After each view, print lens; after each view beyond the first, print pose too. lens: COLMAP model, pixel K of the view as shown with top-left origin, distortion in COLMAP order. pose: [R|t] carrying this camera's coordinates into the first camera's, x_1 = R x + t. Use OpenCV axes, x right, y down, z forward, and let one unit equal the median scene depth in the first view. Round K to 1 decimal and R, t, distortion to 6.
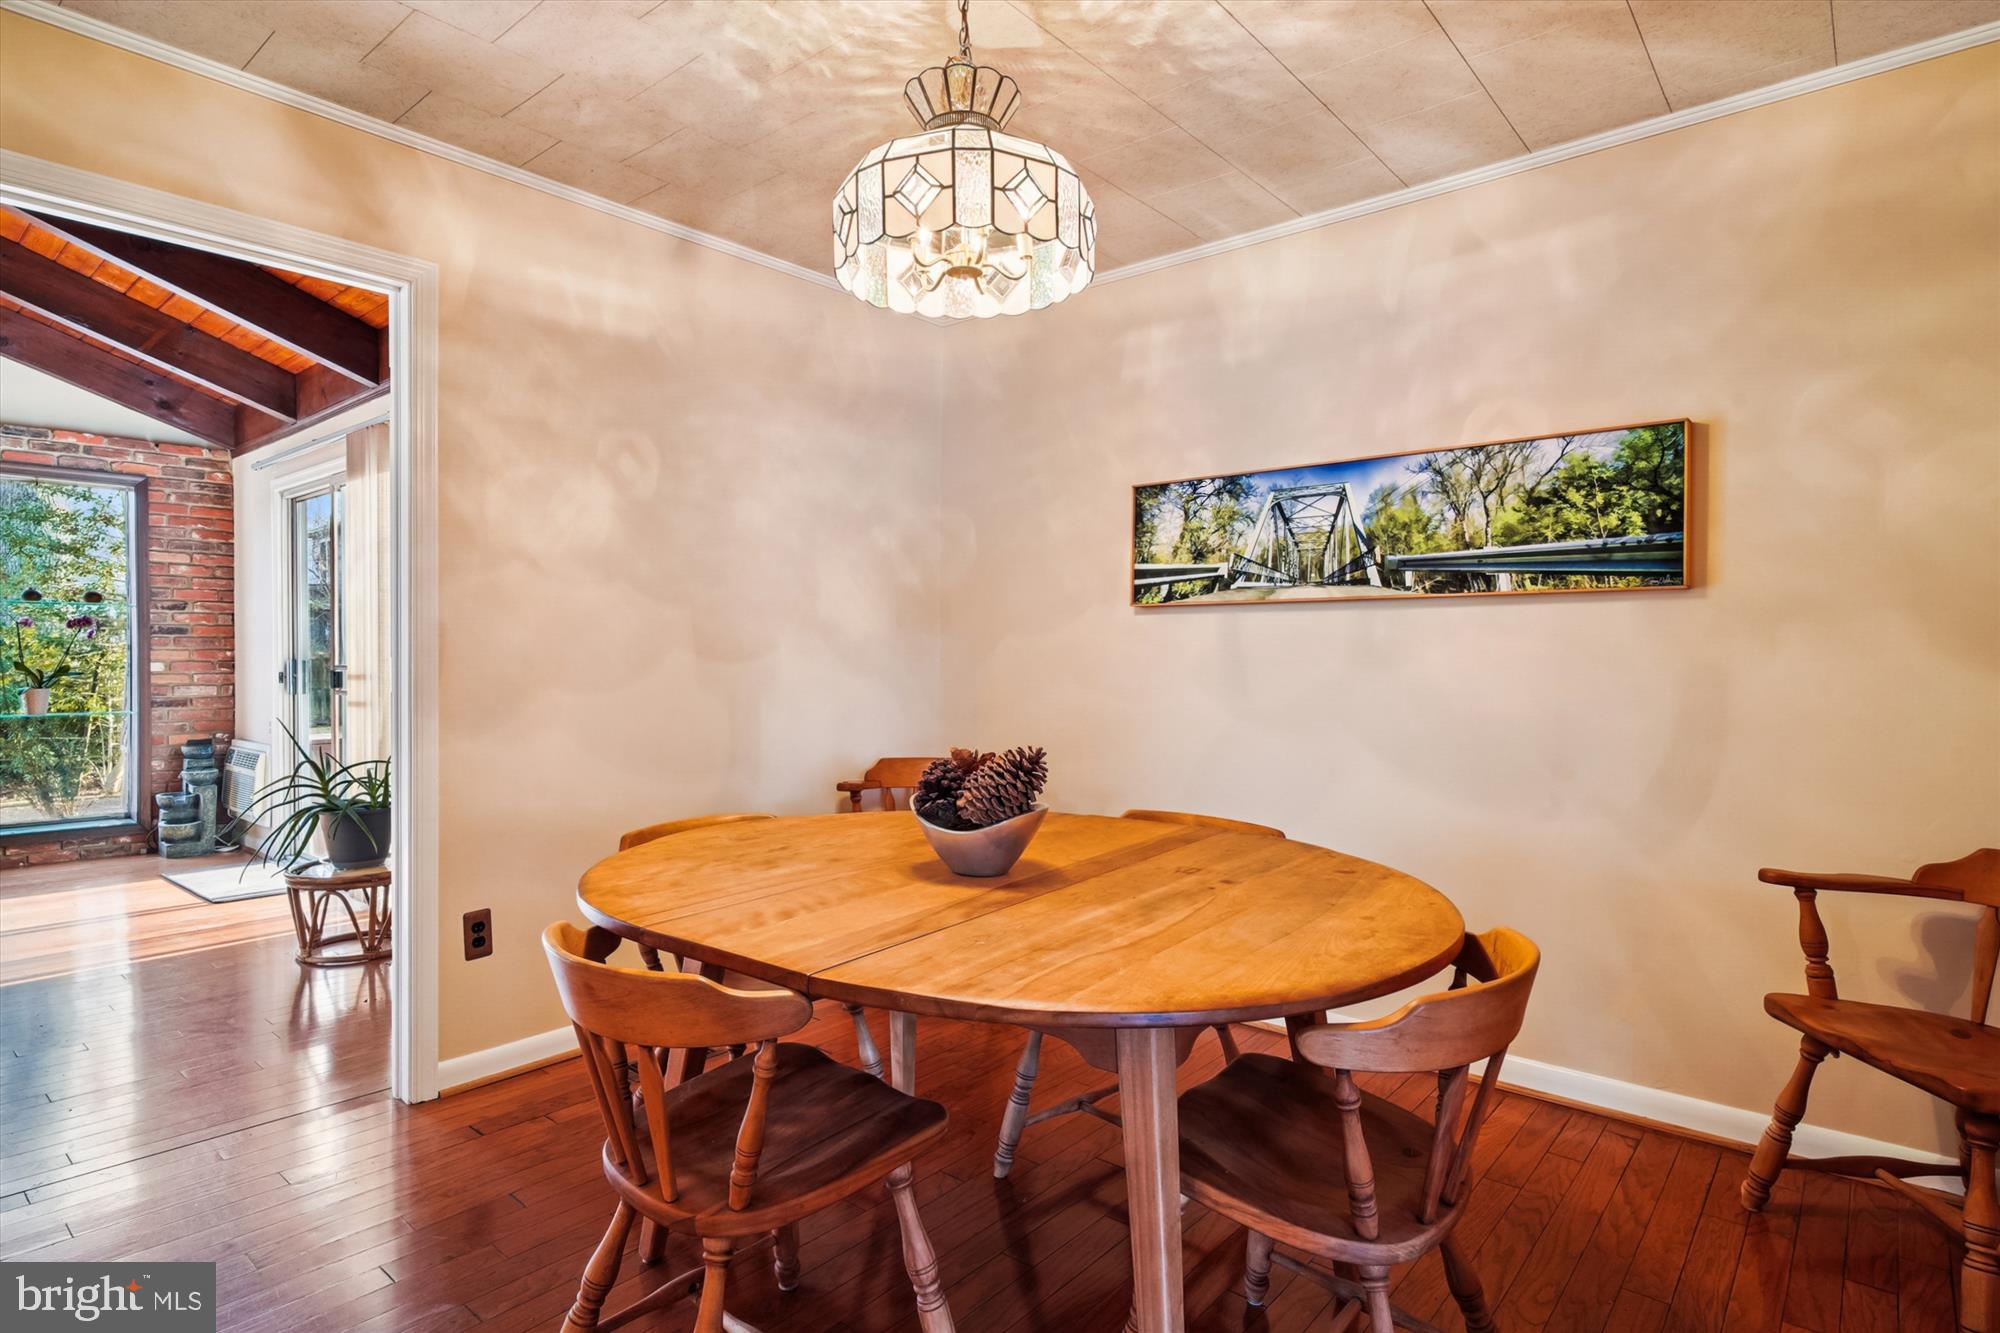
lens RADIAL K [[1070.1, 0, 1000.0], [0, 1070.1, 666.5], [0, 0, 1]] dist [0.000980, 0.000635]
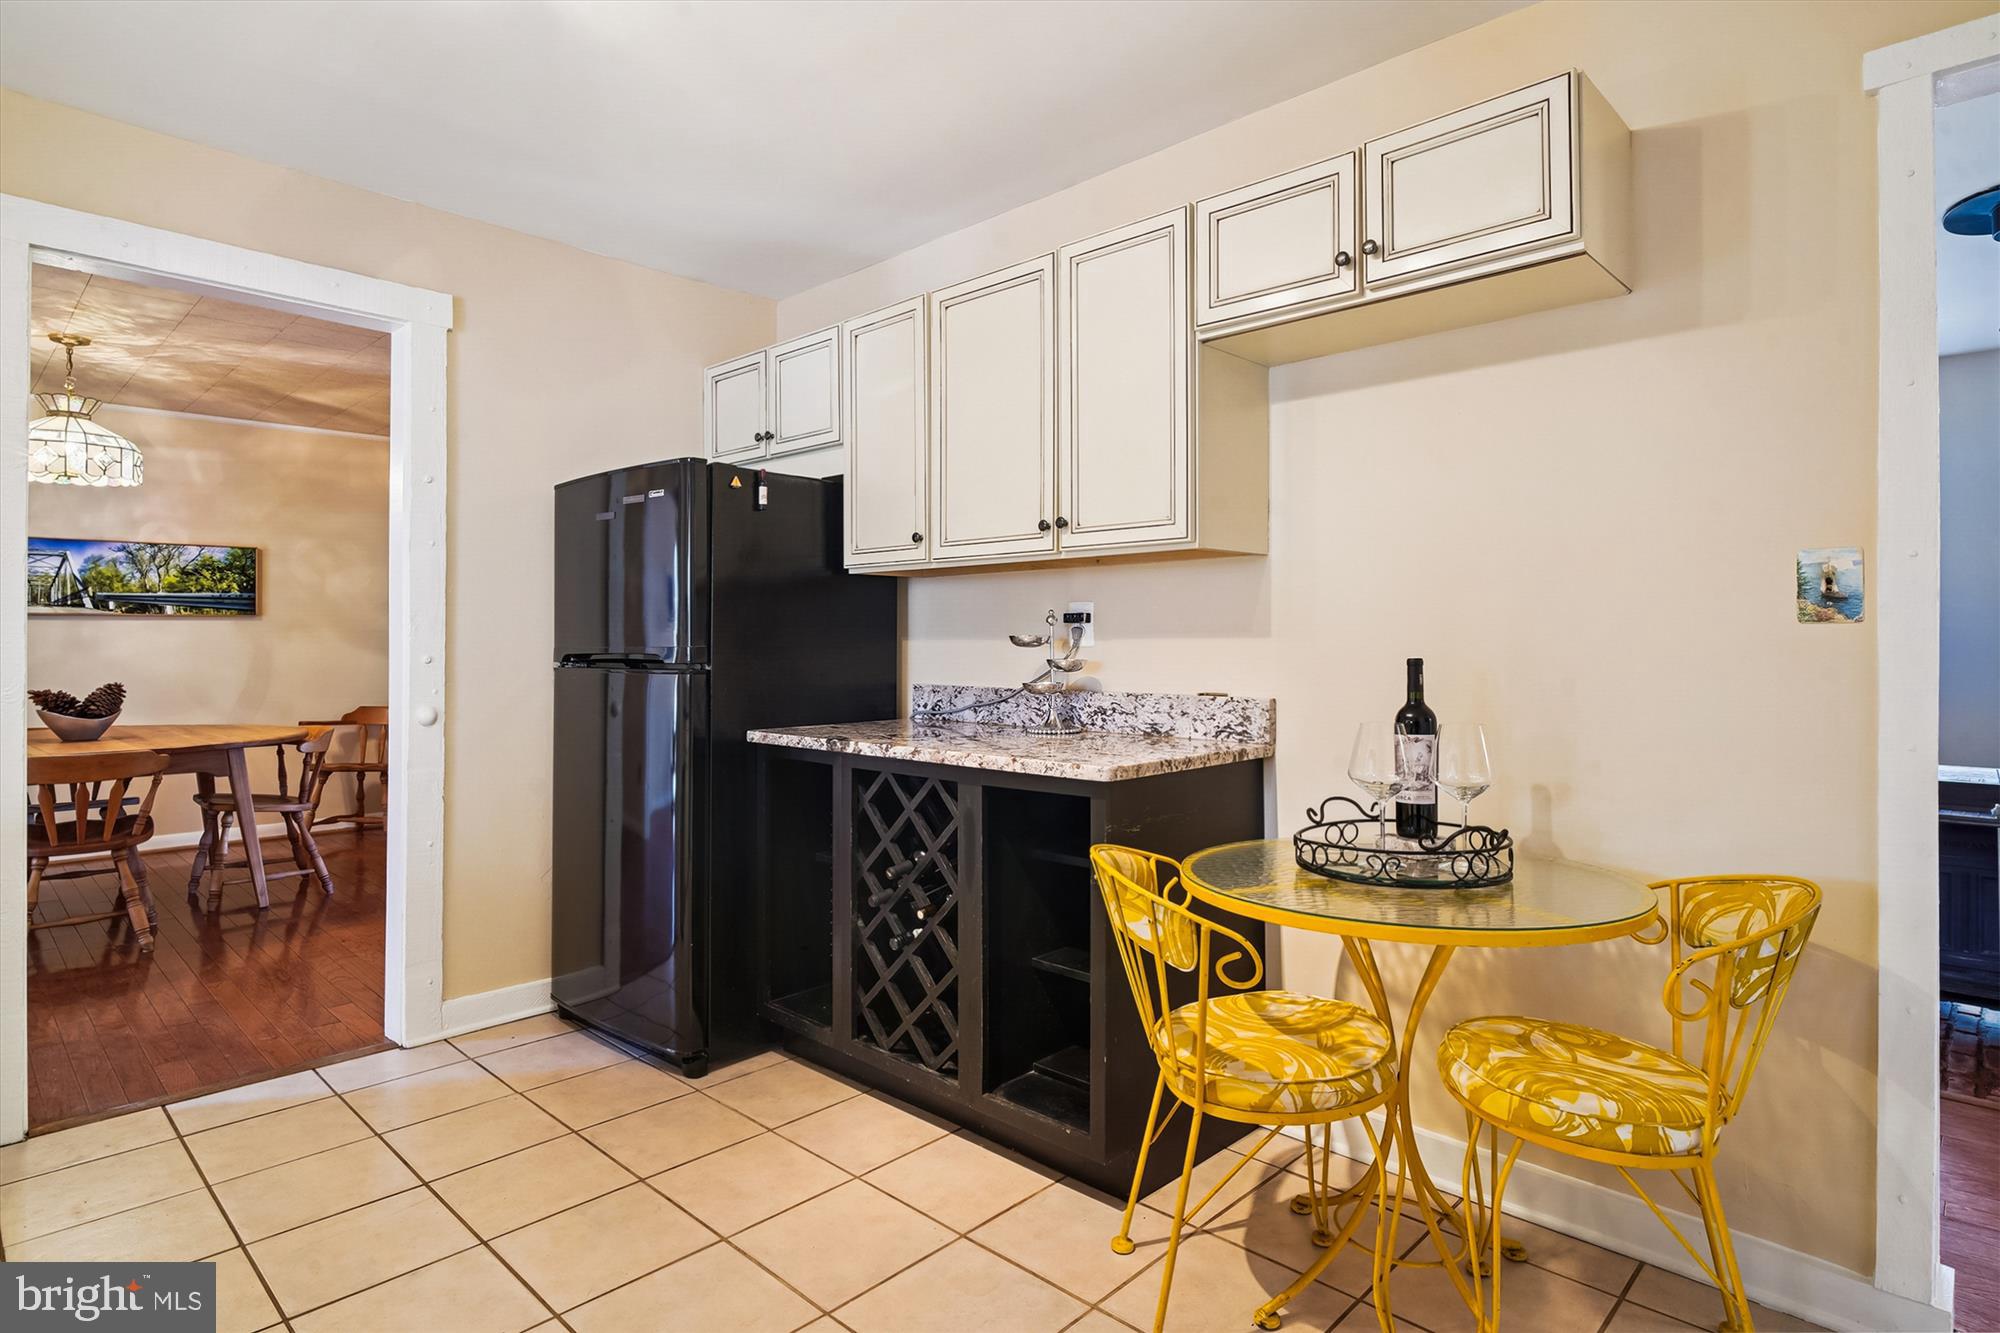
lens RADIAL K [[1051.2, 0, 995.8], [0, 1051.2, 625.3], [0, 0, 1]] dist [-0.001300, -0.001525]
pose [[0.071065, 0.007643, 0.997442, -1.377768], [0.013990, 0.999865, -0.008658, -0.006543], [-0.997374, 0.014570, 0.070948, -0.722290]]
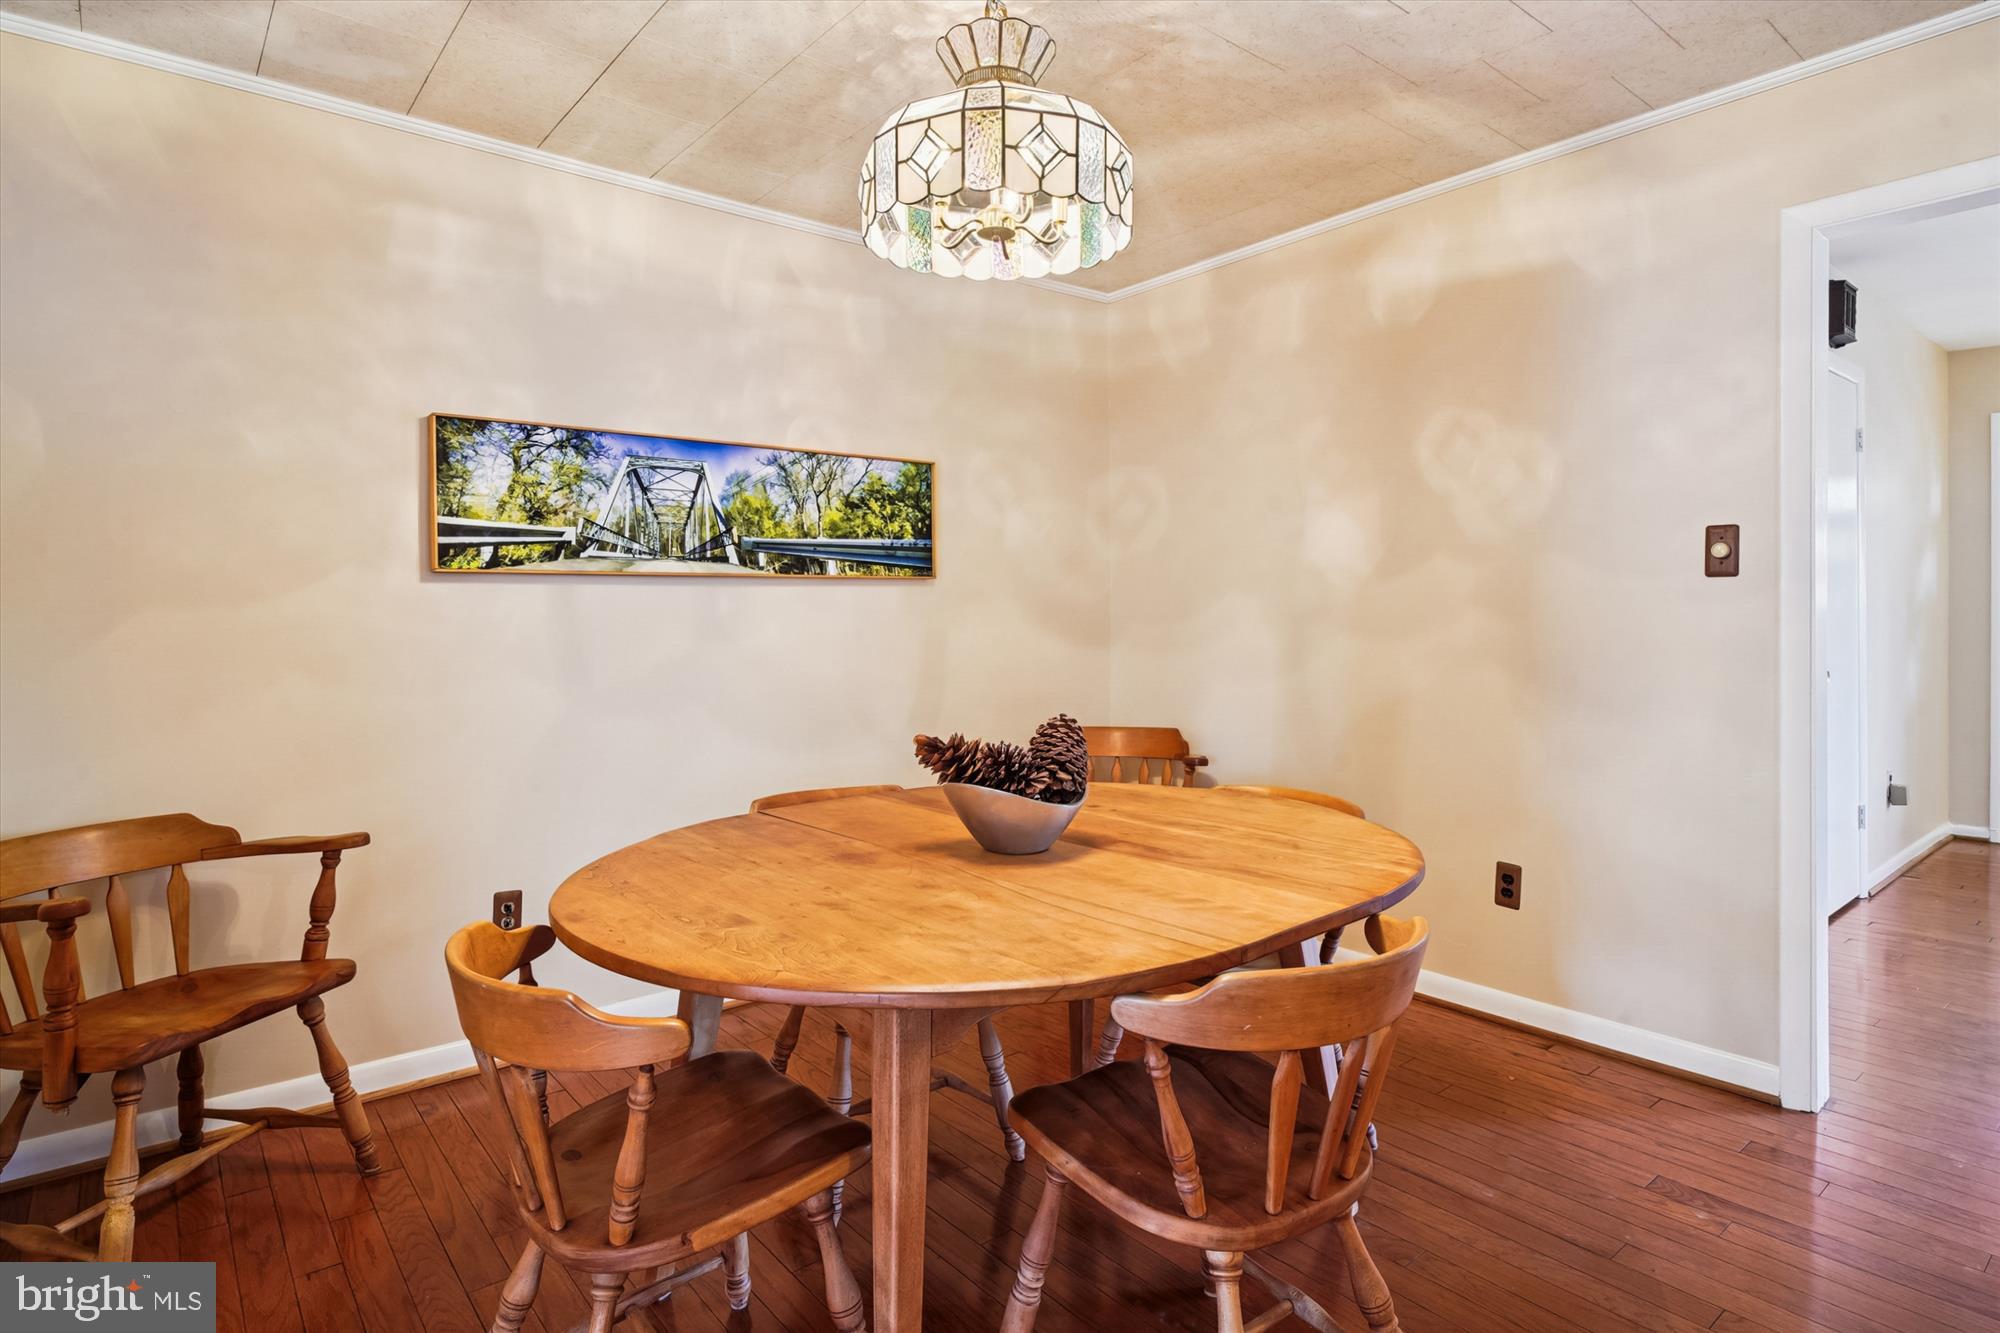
lens RADIAL K [[1051.2, 0, 995.8], [0, 1051.2, 625.3], [0, 0, 1]] dist [-0.001300, -0.001525]
pose [[0.180748, -0.017267, 0.983378, -0.633684], [0.020221, 0.999700, 0.013837, -0.023575], [-0.983322, 0.017383, 0.181043, 0.555113]]
